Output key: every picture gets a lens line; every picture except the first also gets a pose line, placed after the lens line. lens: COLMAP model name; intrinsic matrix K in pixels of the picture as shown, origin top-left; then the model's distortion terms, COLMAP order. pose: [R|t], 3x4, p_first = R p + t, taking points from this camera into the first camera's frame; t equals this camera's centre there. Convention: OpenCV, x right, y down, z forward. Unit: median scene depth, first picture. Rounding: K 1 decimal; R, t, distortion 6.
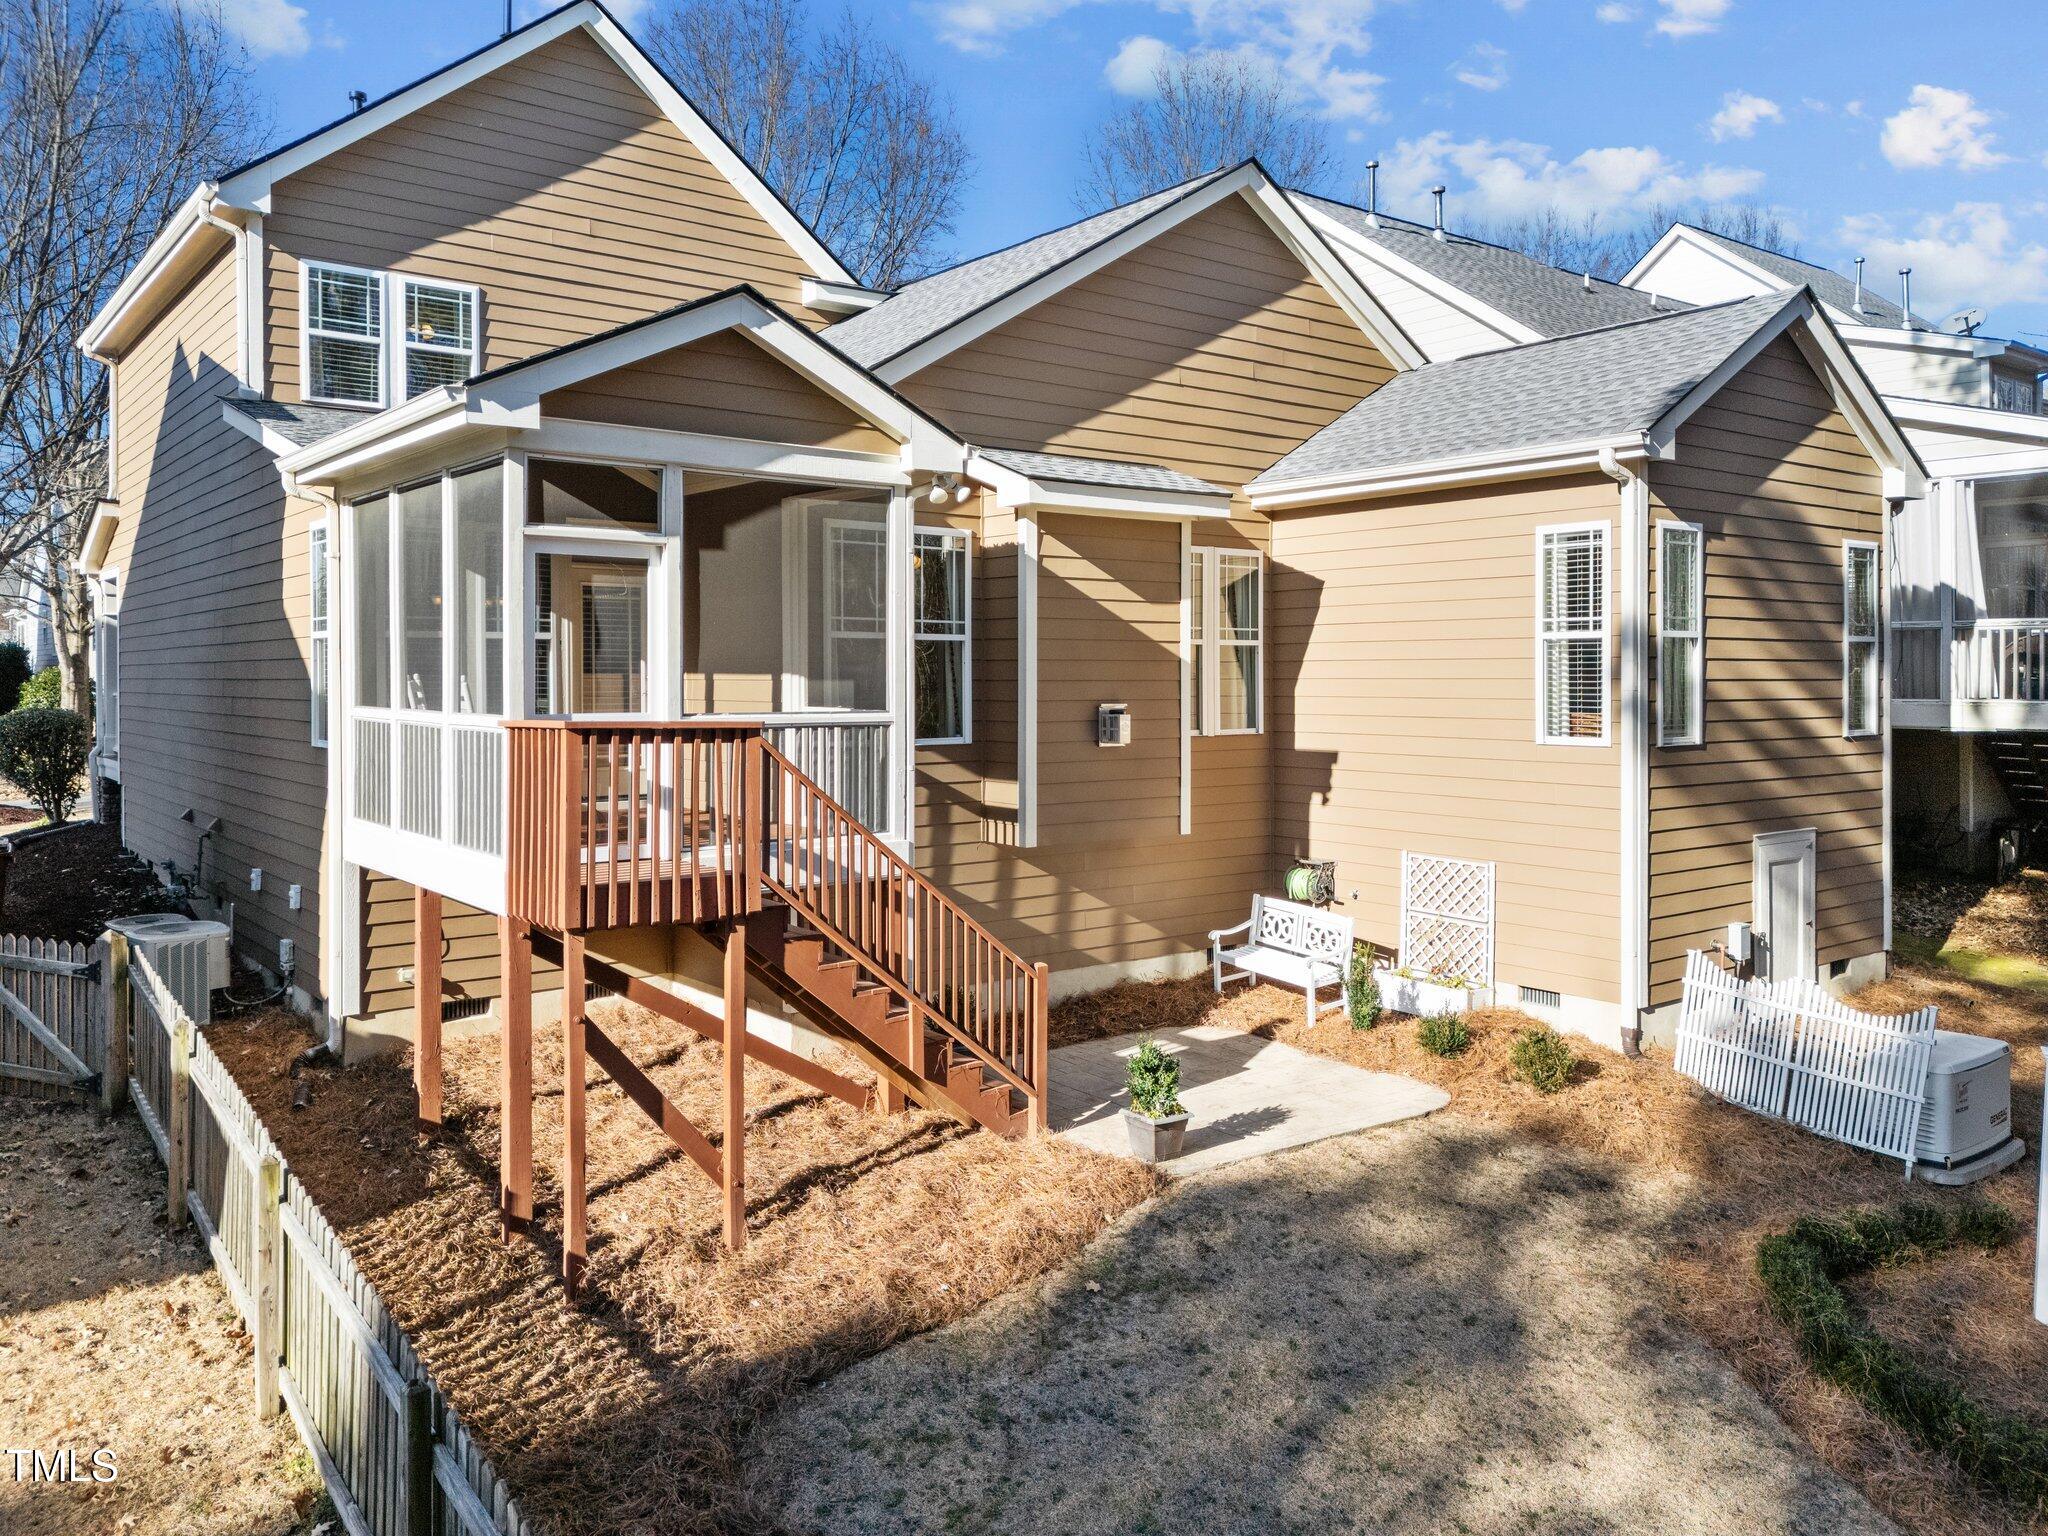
lens RADIAL K [[1550.3, 0, 1024.0], [0, 1550.3, 768.0], [0, 0, 1]] dist [0.056873, -0.090307]
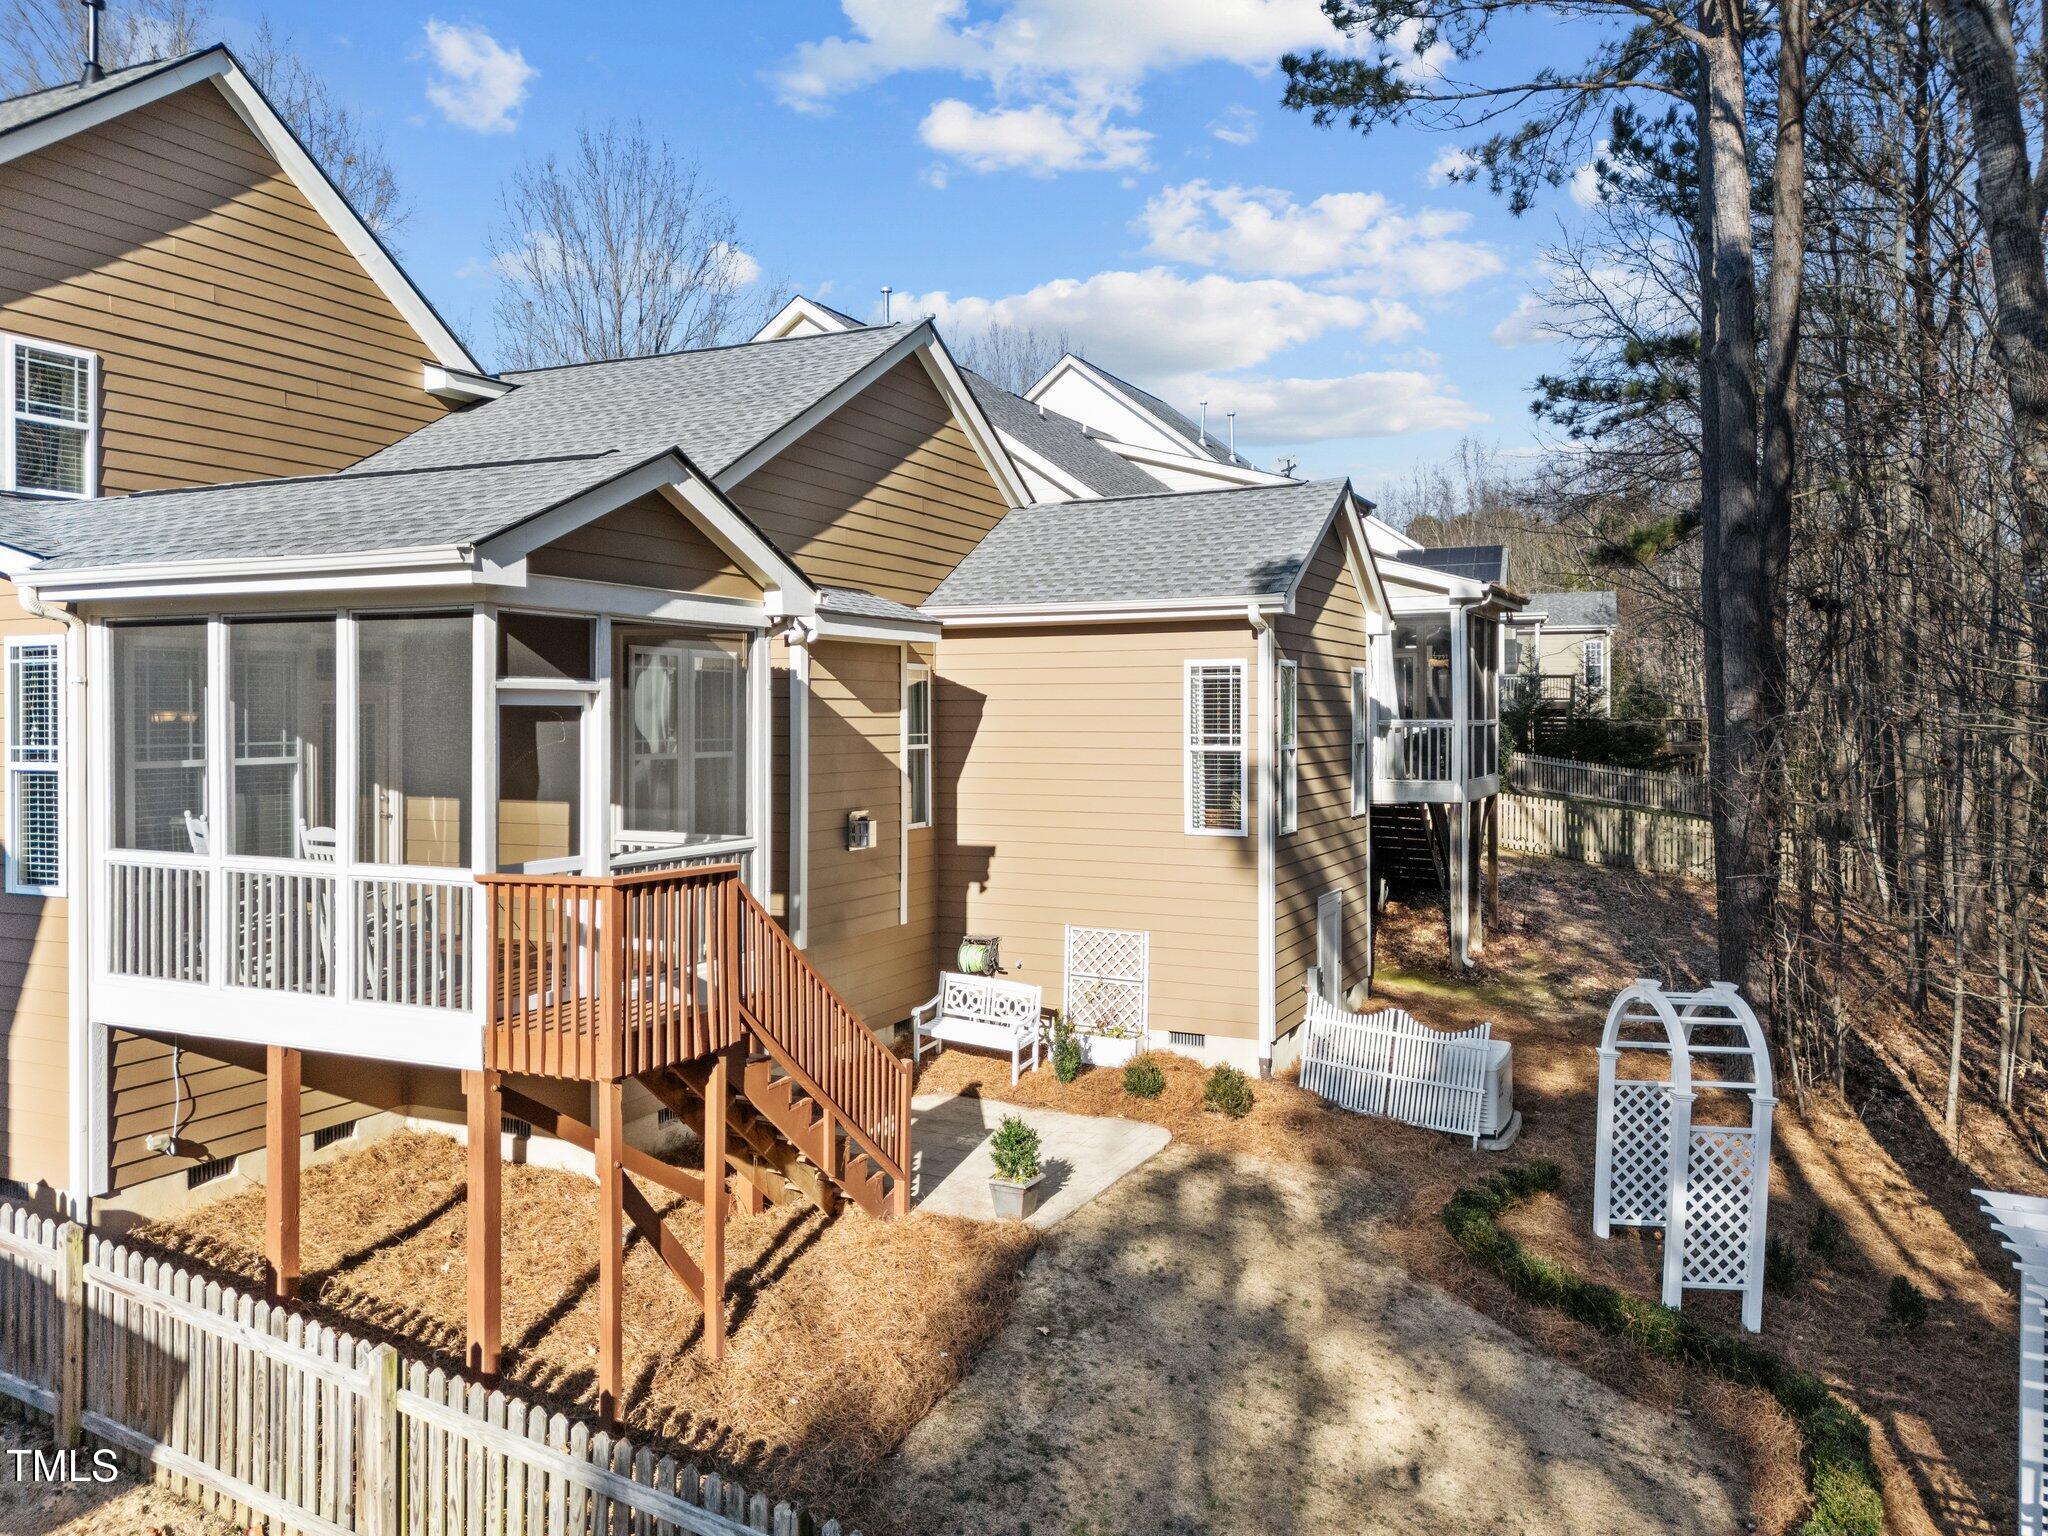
lens RADIAL K [[1550.3, 0, 1024.0], [0, 1550.3, 768.0], [0, 0, 1]] dist [0.056873, -0.090307]
pose [[0.885649, -0.017291, 0.464033, -0.357918], [0.025953, 0.999588, -0.012287, -0.056842], [-0.463629, 0.022925, 0.885733, -0.032106]]
